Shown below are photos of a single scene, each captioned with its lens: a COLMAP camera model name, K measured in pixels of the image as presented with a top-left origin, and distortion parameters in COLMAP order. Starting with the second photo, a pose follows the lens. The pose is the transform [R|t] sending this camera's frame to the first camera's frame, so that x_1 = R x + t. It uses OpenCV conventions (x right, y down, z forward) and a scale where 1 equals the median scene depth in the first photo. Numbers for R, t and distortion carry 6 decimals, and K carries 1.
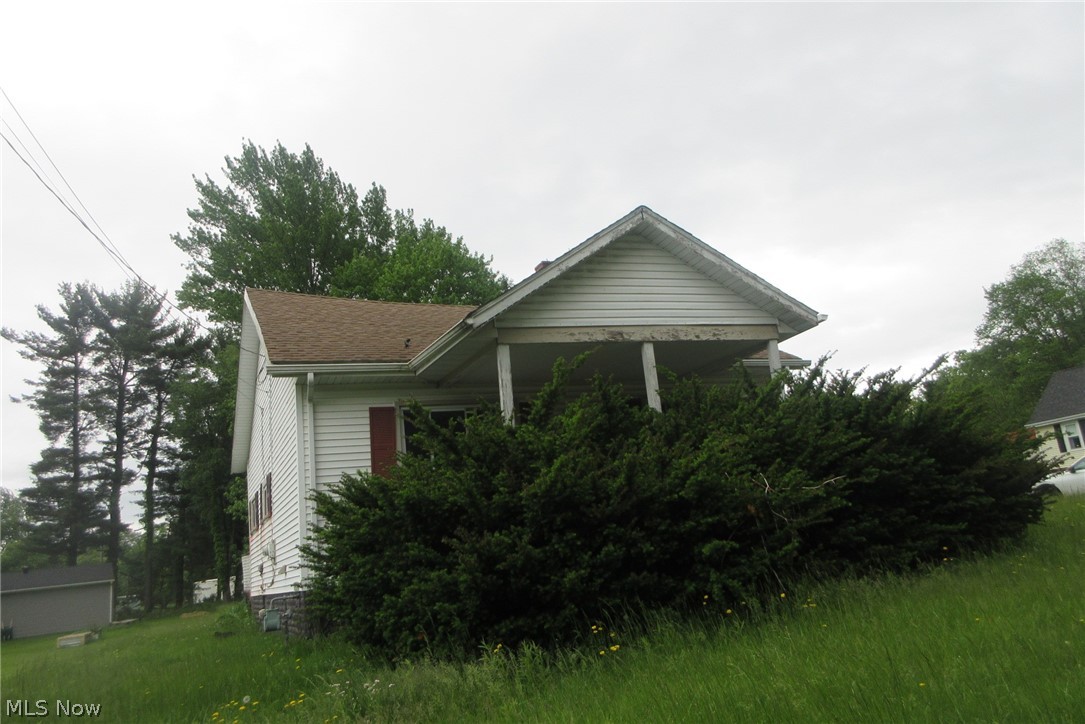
lens RADIAL K [[836.2, 0, 543.4], [0, 836.2, 365.8], [0, 0, 1]] dist [0.008157, 0.008620]
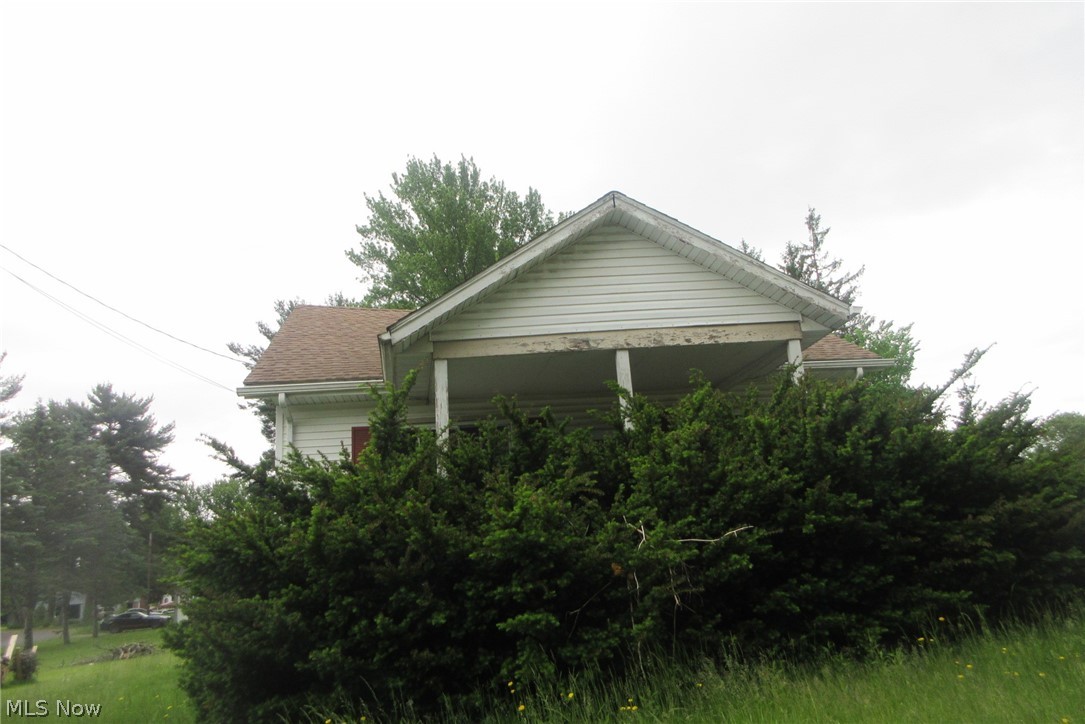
lens RADIAL K [[836.2, 0, 533.8], [0, 836.2, 359.4], [0, 0, 1]] dist [0.008157, 0.008620]
pose [[0.962176, -0.031609, -0.270590, 0.259132], [0.030873, 0.999499, -0.006976, -0.014538], [0.270675, -0.001642, 0.962669, 0.145132]]
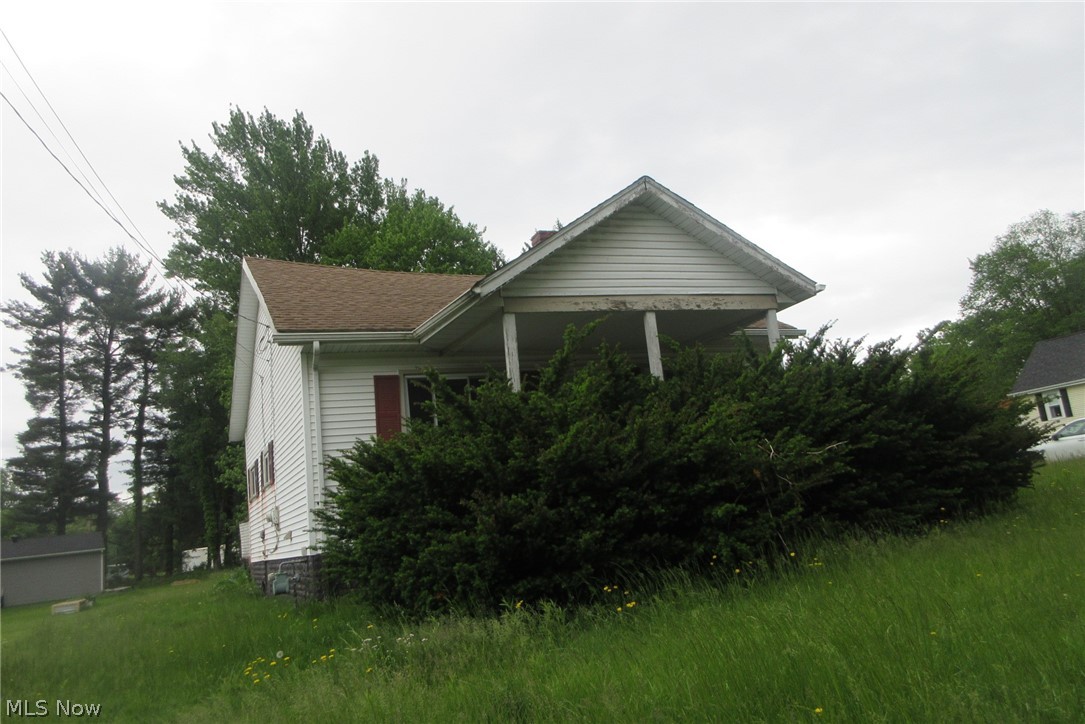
lens RADIAL K [[836.2, 0, 544.1], [0, 836.2, 366.5], [0, 0, 1]] dist [0.008157, 0.008620]
pose [[0.999838, 0.000707, 0.017997, -0.021284], [-0.001367, 0.999325, 0.036701, 0.001468], [-0.017959, -0.036720, 0.999164, -0.013935]]
